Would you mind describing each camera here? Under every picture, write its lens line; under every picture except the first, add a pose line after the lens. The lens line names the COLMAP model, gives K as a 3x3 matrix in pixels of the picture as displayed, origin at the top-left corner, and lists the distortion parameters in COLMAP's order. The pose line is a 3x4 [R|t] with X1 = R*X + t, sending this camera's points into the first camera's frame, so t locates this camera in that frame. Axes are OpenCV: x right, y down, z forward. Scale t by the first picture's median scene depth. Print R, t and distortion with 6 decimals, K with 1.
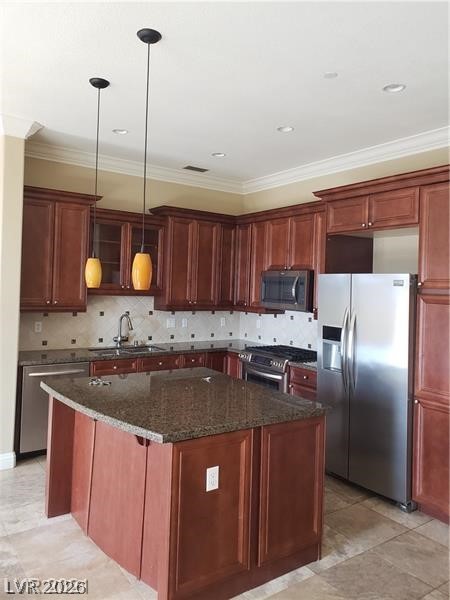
lens RADIAL K [[464.2, 0, 225.0], [0, 464.2, 300.0], [0, 0, 1]] dist [0.004088, -0.000904]
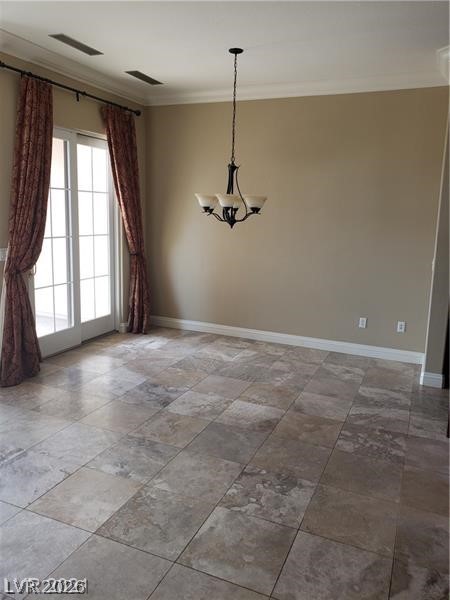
lens RADIAL K [[464.2, 0, 225.0], [0, 464.2, 300.0], [0, 0, 1]] dist [0.004088, -0.000904]
pose [[0.514222, 0.148460, -0.844710, 0.217947], [-0.035162, 0.987725, 0.152191, 0.023218], [0.856936, -0.048558, 0.513131, 0.048754]]
